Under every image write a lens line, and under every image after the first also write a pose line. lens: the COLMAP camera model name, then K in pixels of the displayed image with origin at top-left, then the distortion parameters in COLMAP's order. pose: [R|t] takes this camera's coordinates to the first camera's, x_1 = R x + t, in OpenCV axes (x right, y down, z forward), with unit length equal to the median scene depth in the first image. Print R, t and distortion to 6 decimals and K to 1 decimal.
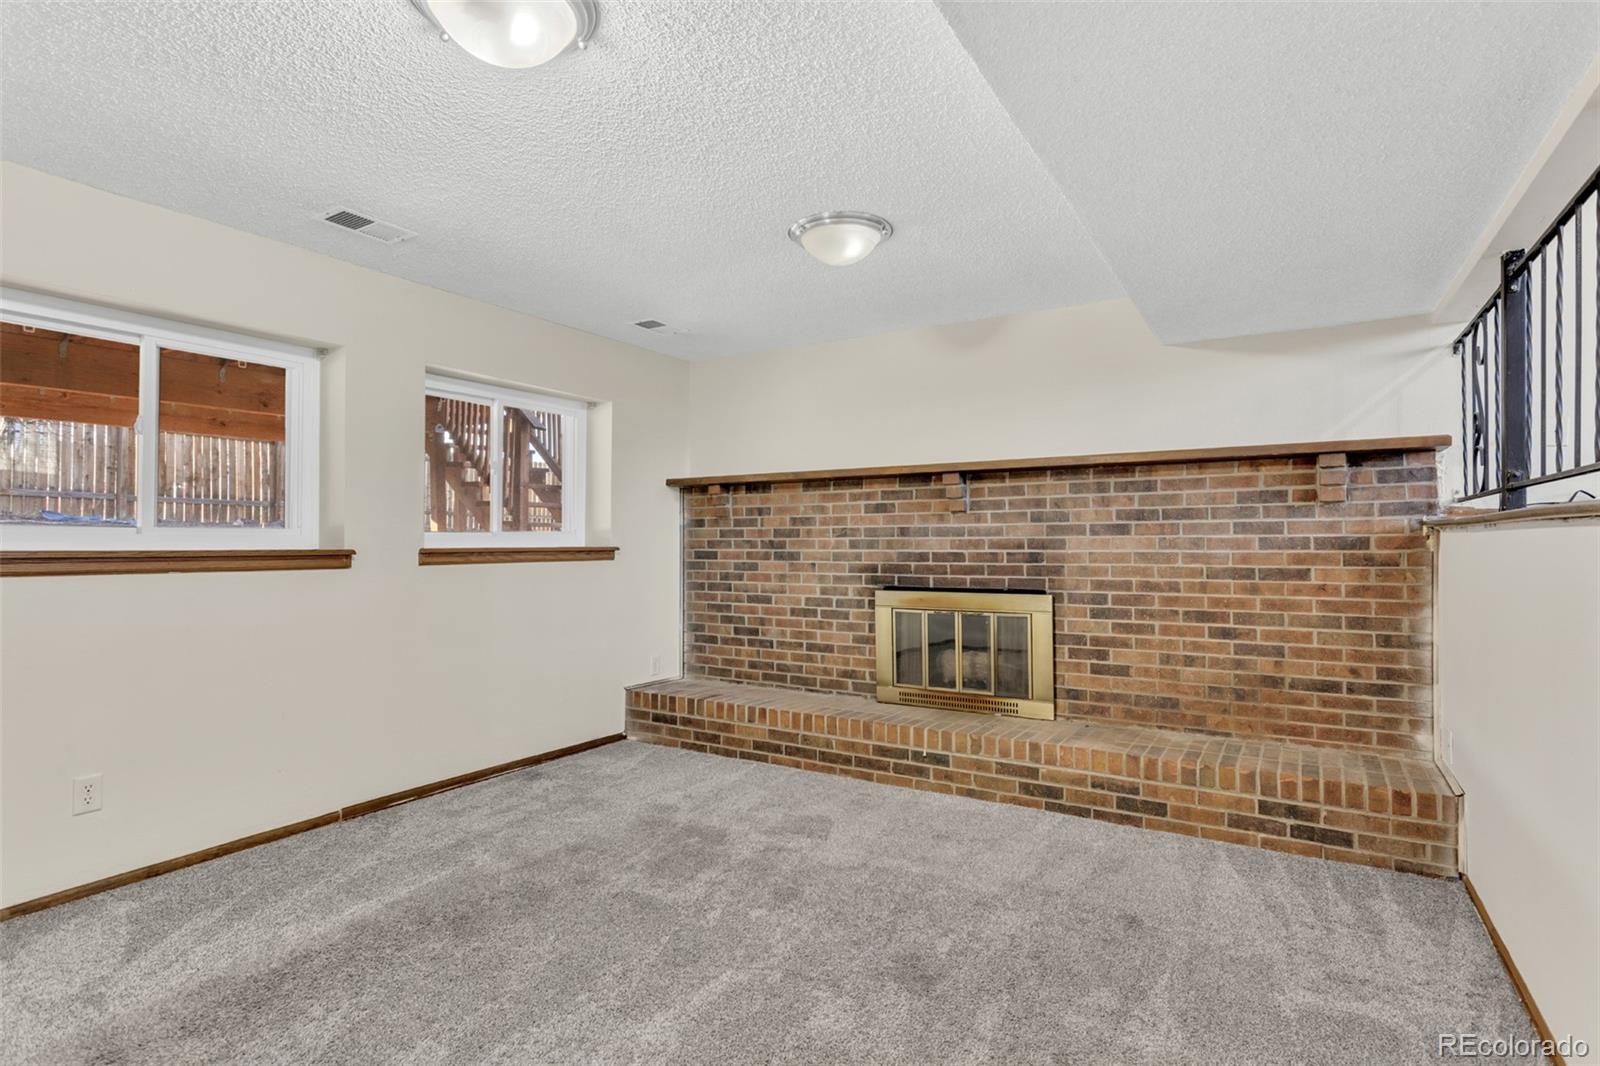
lens RADIAL K [[795.9, 0, 801.5], [0, 795.9, 526.3], [0, 0, 1]] dist [-0.000811, 0.002259]
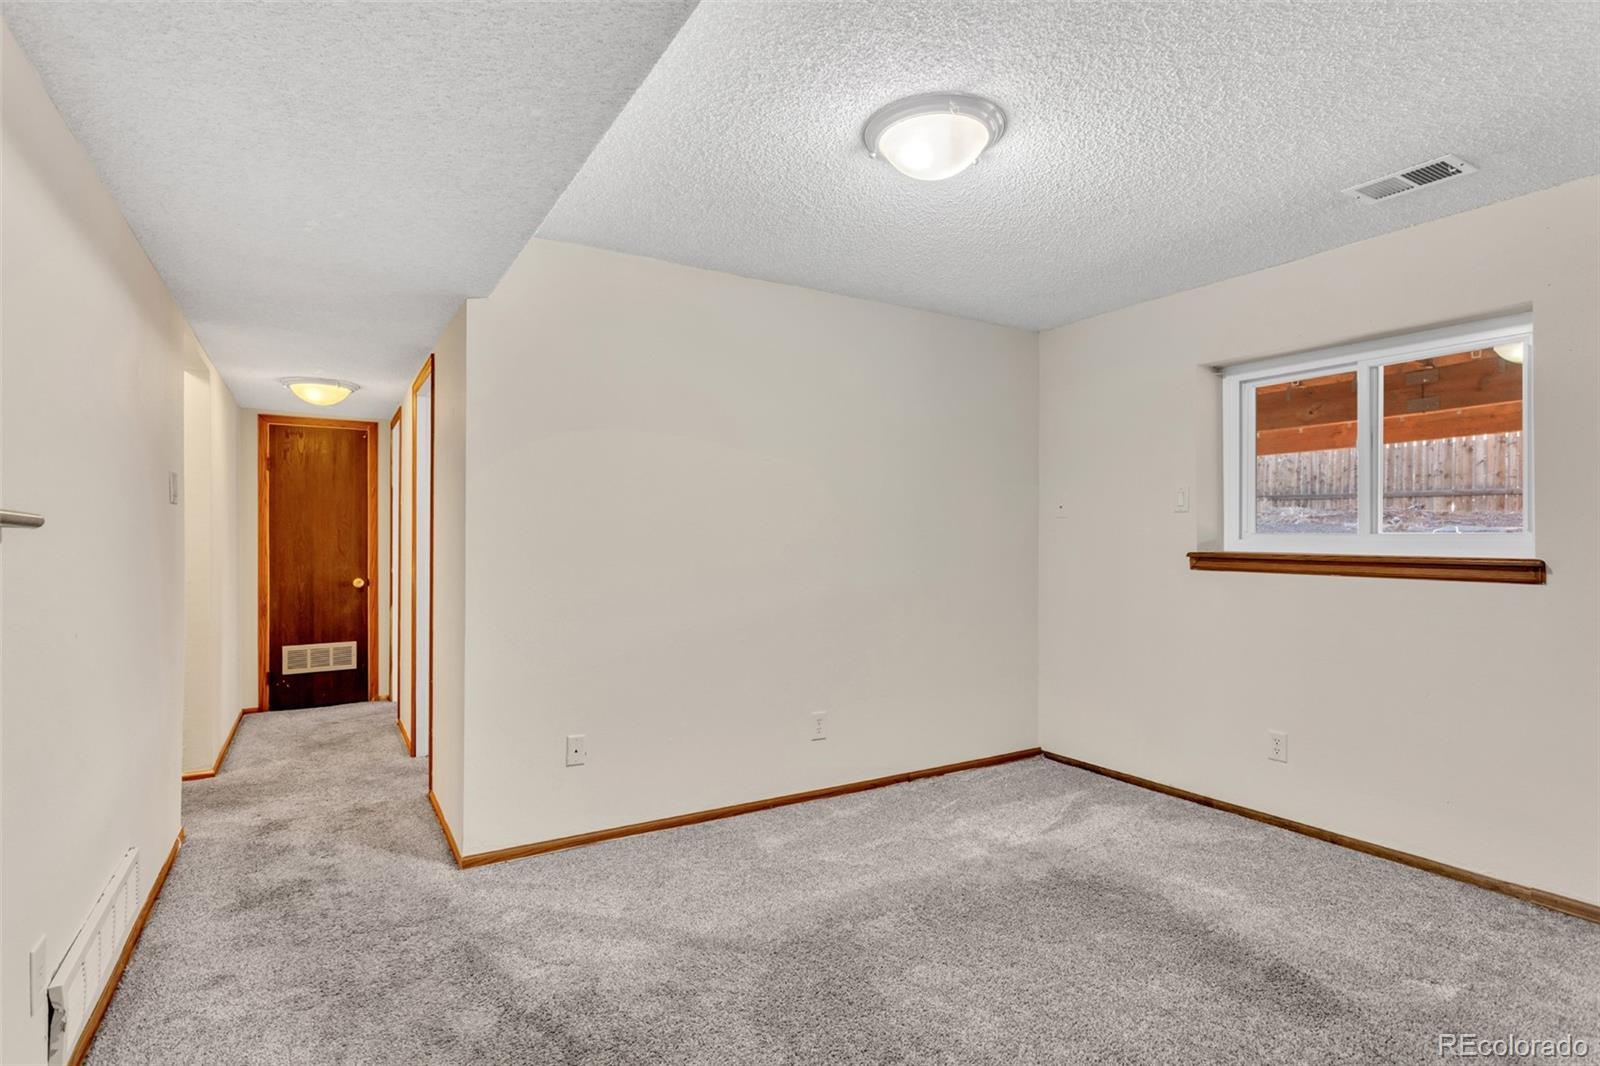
lens RADIAL K [[794.6, 0, 805.6], [0, 794.6, 531.4], [0, 0, 1]] dist [-0.006910, 0.000864]
pose [[-0.446591, -0.013807, -0.894632, 0.509682], [0.004759, 0.999830, -0.017807, 0.013395], [0.894726, -0.012210, -0.446450, 0.805358]]
